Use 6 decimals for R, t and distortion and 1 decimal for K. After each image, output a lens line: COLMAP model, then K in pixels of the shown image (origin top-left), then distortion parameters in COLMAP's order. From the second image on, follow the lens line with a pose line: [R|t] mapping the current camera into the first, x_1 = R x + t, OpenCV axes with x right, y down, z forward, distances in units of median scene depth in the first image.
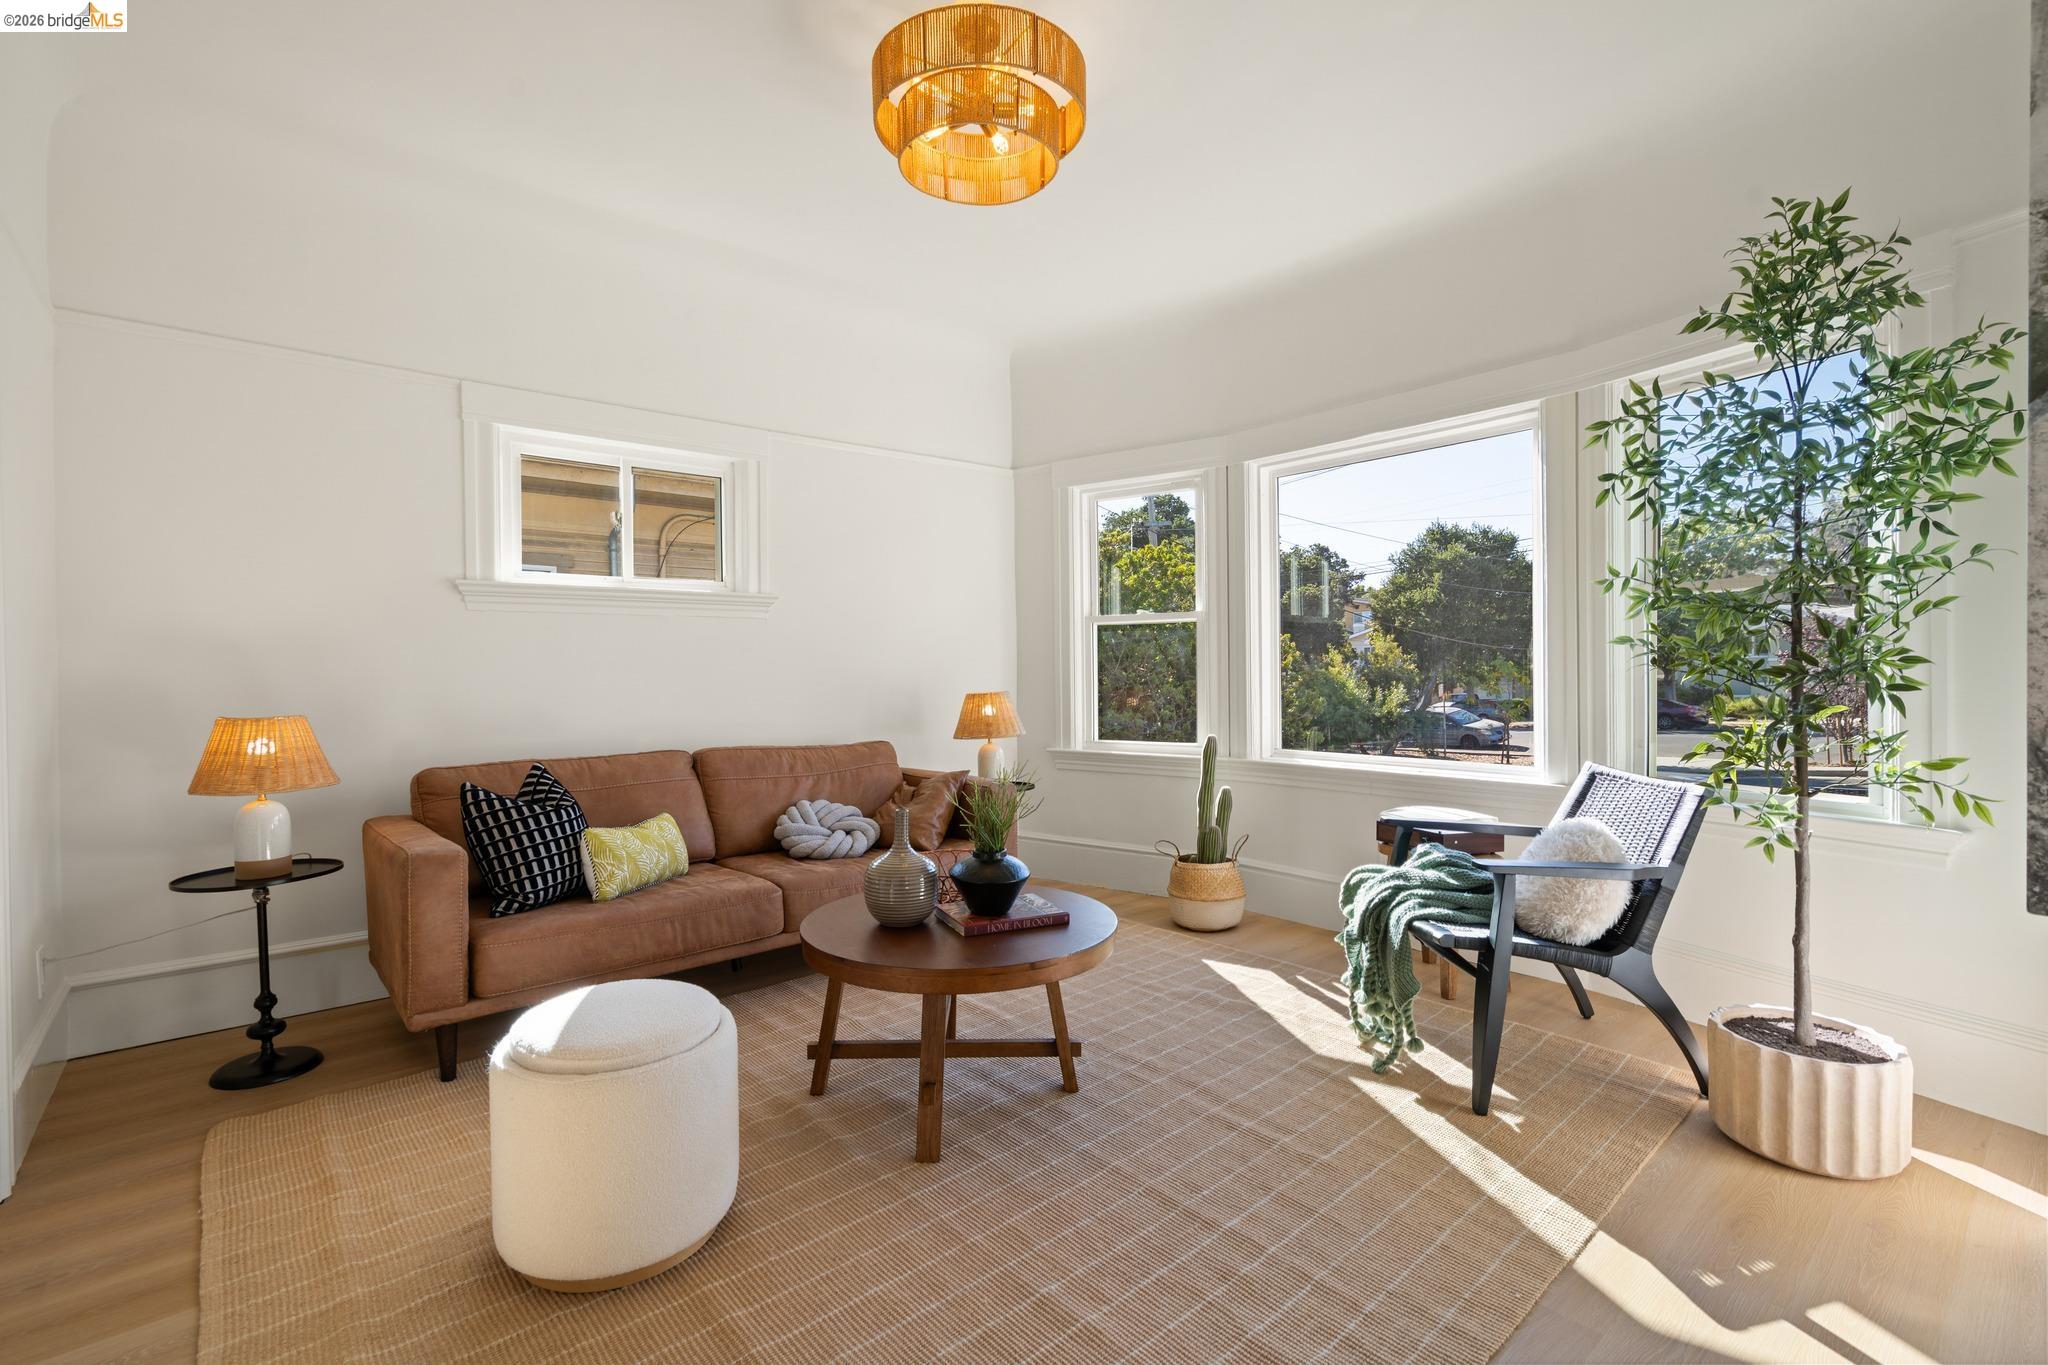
lens RADIAL K [[921.5, 0, 1024.0], [0, 921.5, 682.5], [0, 0, 1]] dist [-0.011693, -0.000047]
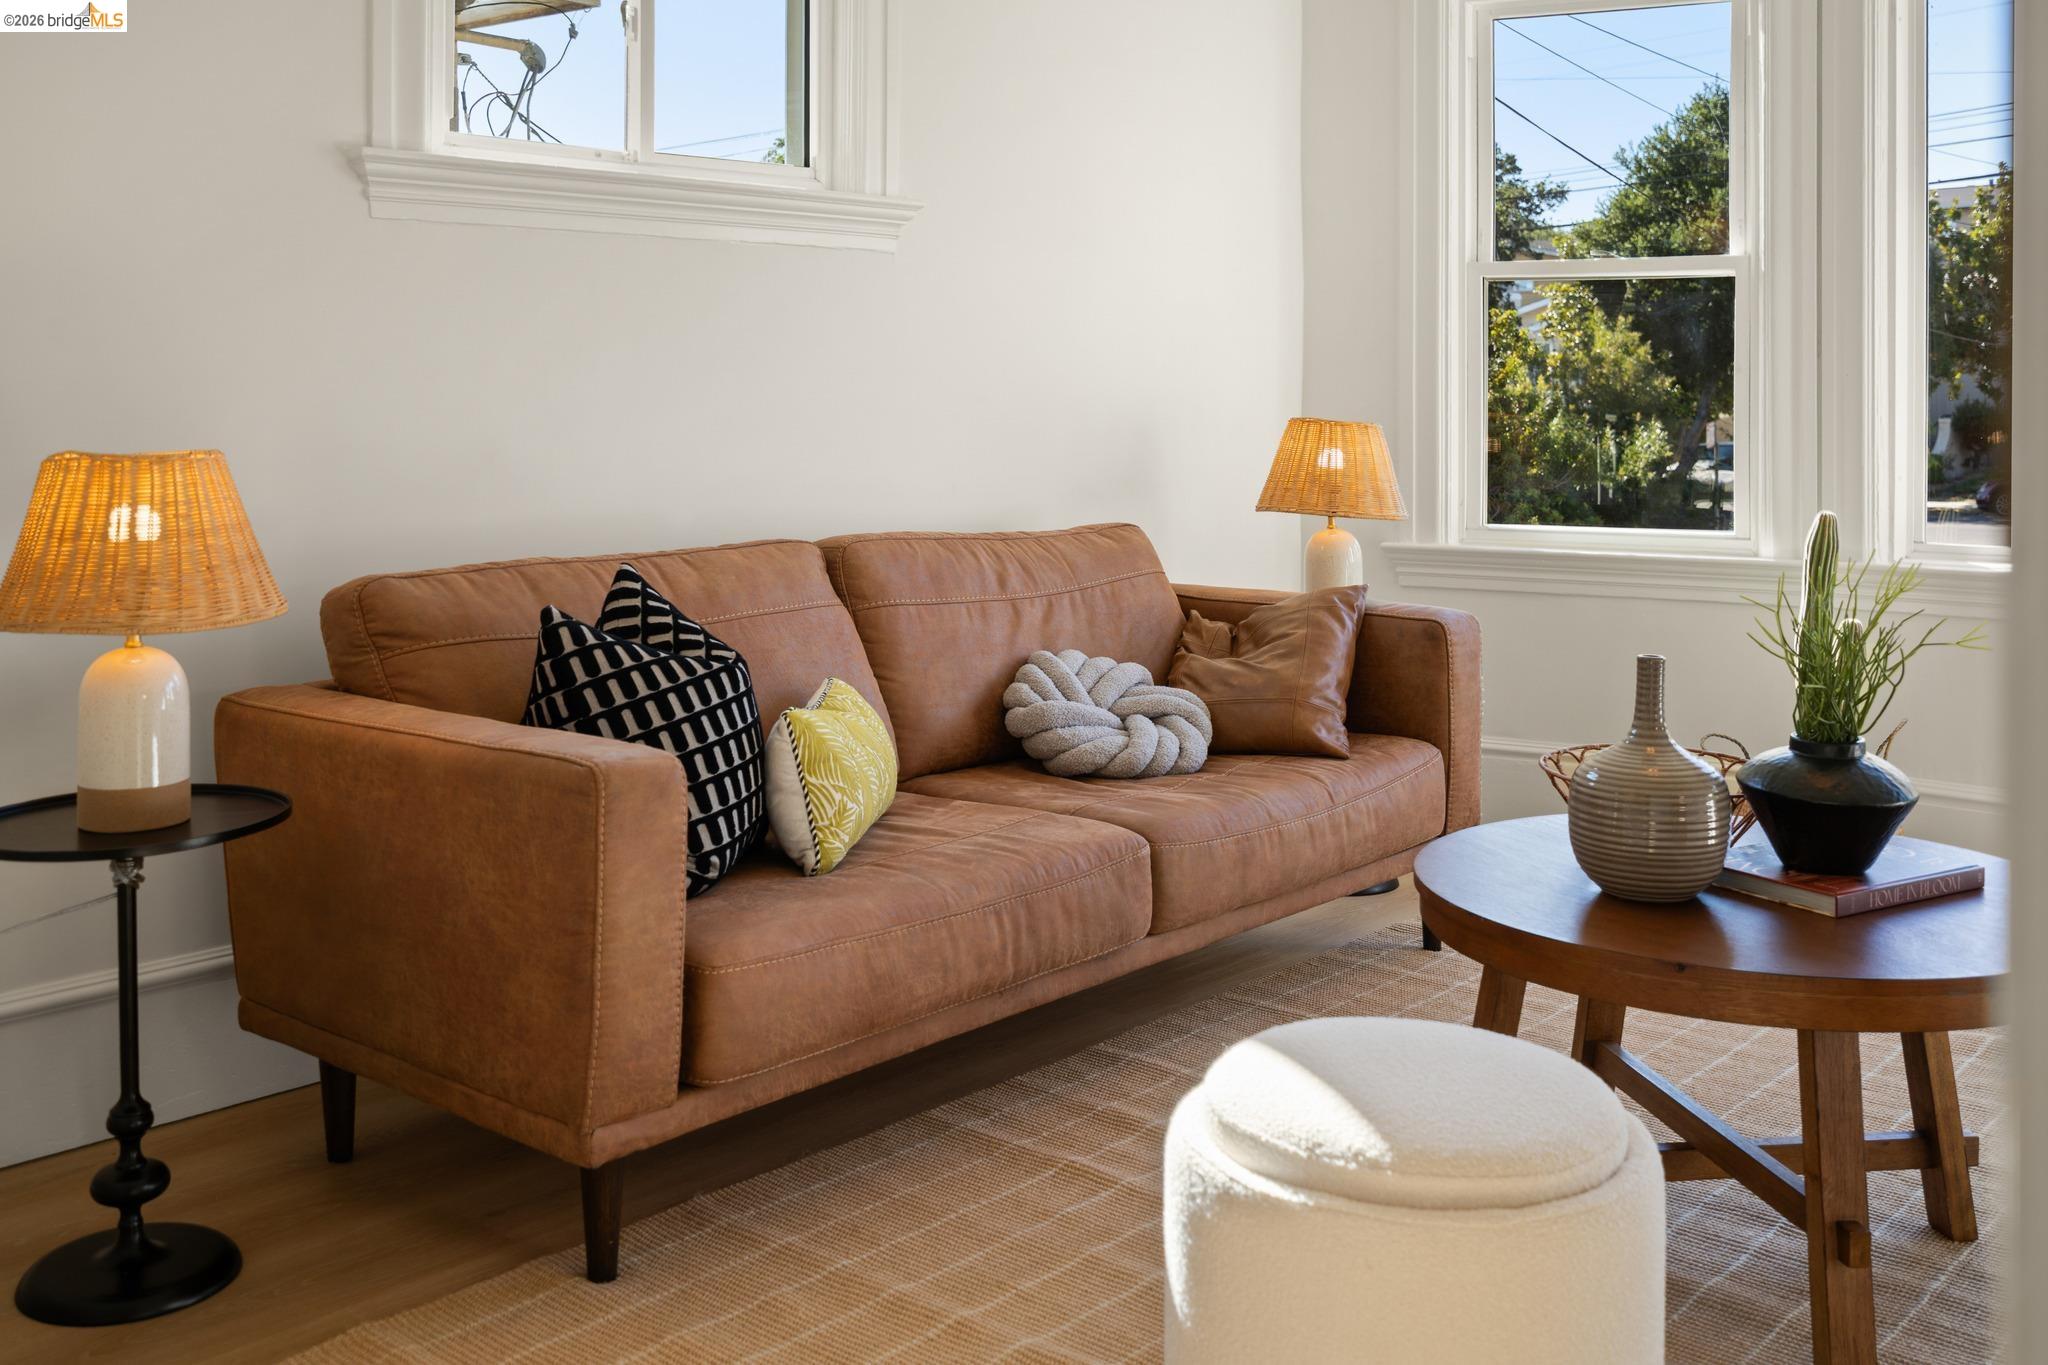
lens RADIAL K [[2034.3, 0, 1019.8], [0, 2034.3, 373.0], [0, 0, 1]] dist [-0.008479, -0.011667]
pose [[0.991660, 0.011697, 0.128350, -0.482999], [-0.009158, 0.999751, -0.020353, 0.013590], [-0.128557, 0.019008, 0.991520, -0.002661]]
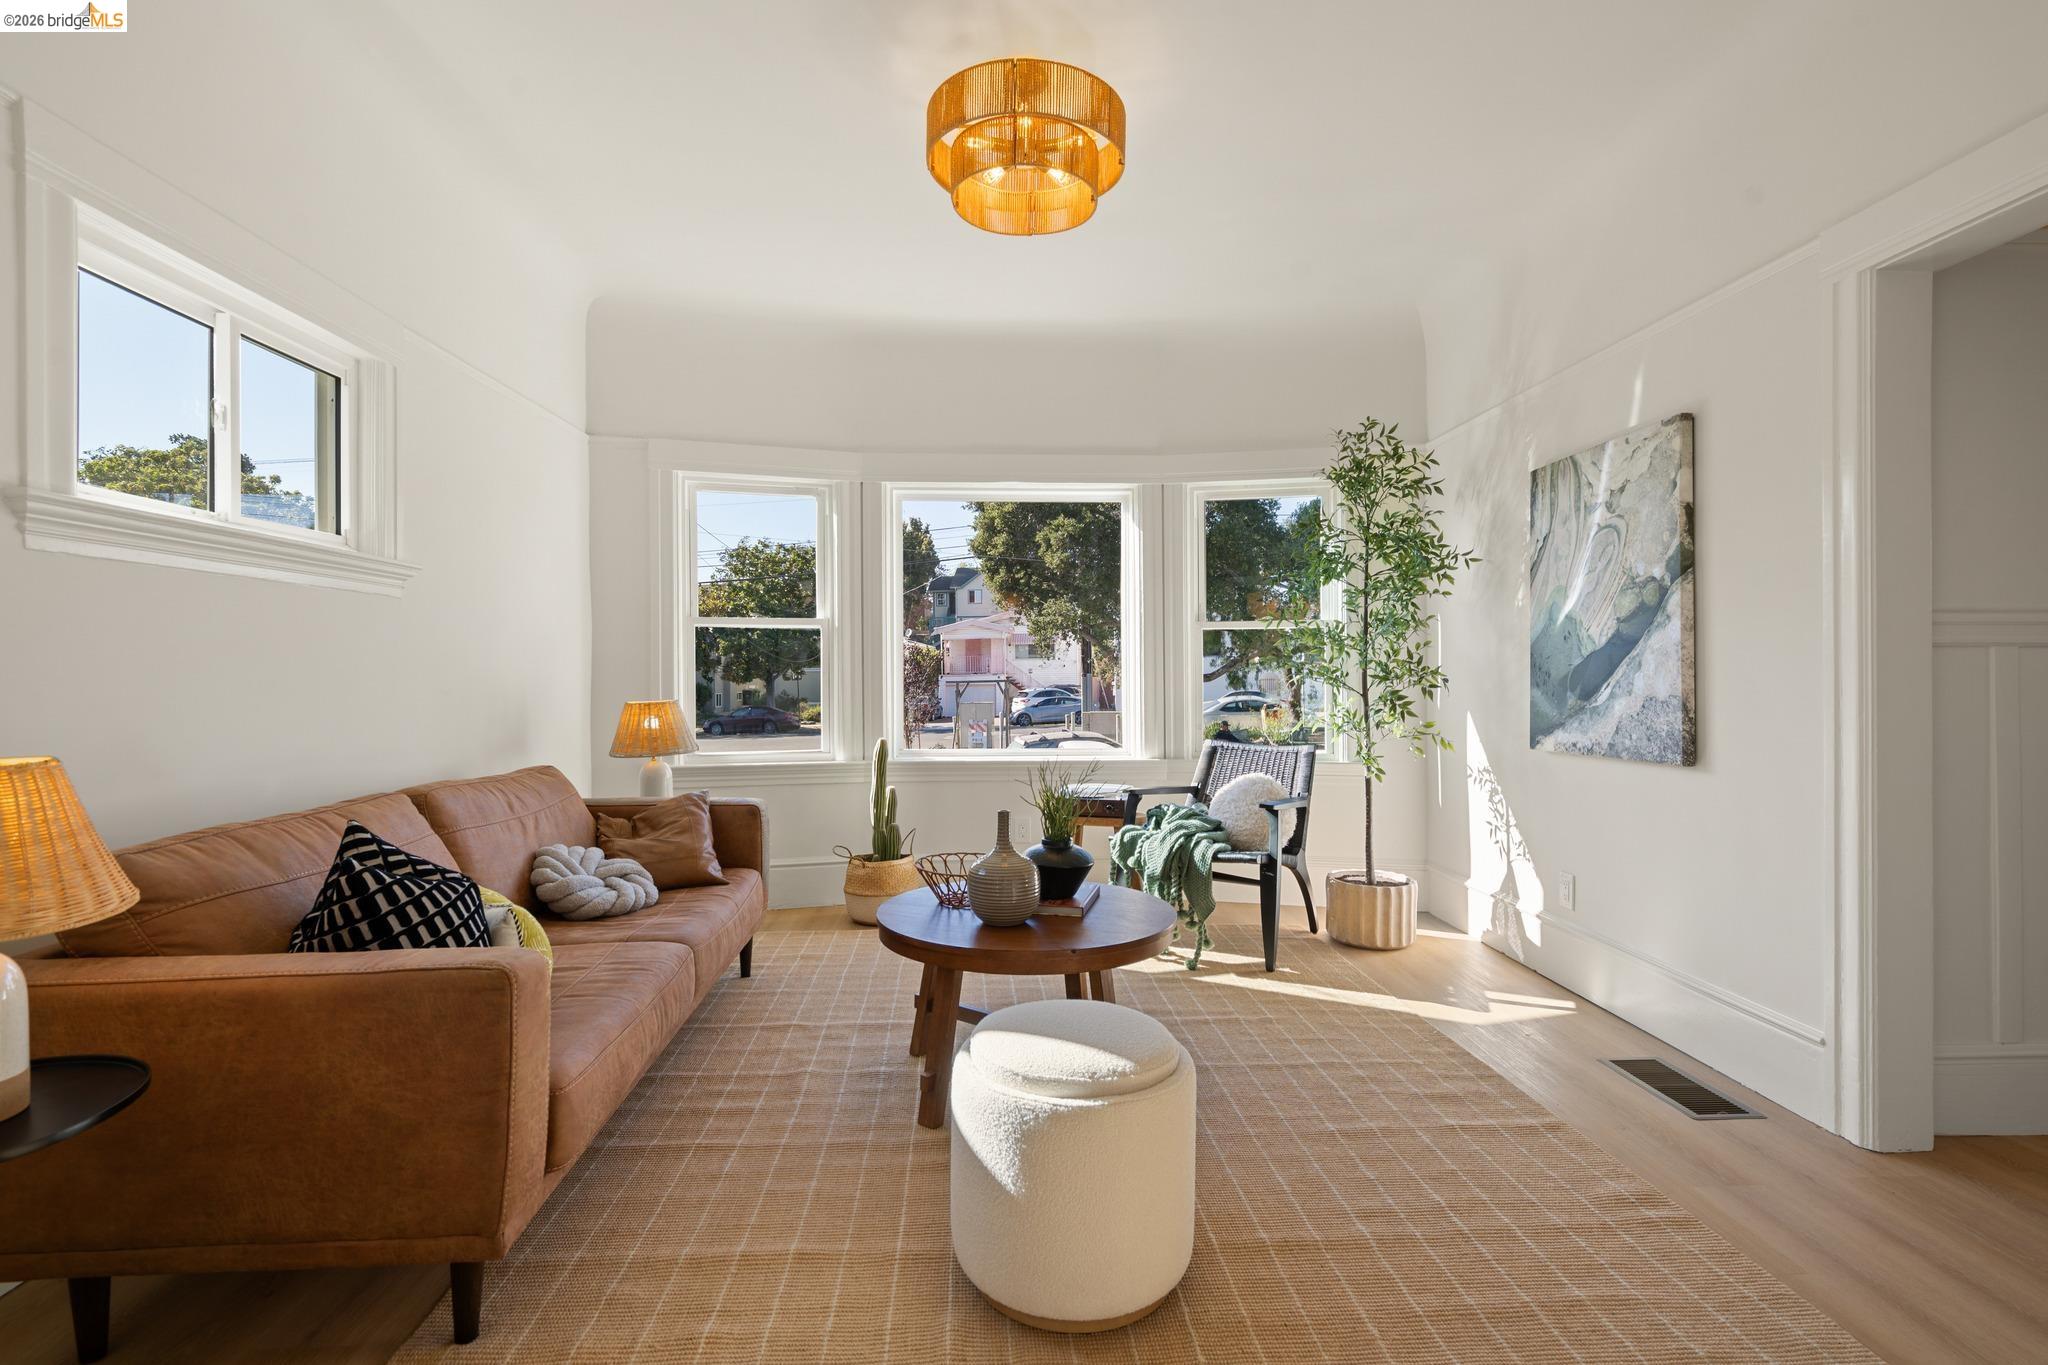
lens RADIAL K [[966.3, 0, 1024.0], [0, 966.3, 682.5], [0, 0, 1]] dist [-0.000512, -0.000787]
pose [[0.613285, 0.002358, 0.789858, -0.785600], [0.006879, 0.999942, -0.008326, 0.004668], [-0.789831, 0.010540, 0.613233, 0.266932]]
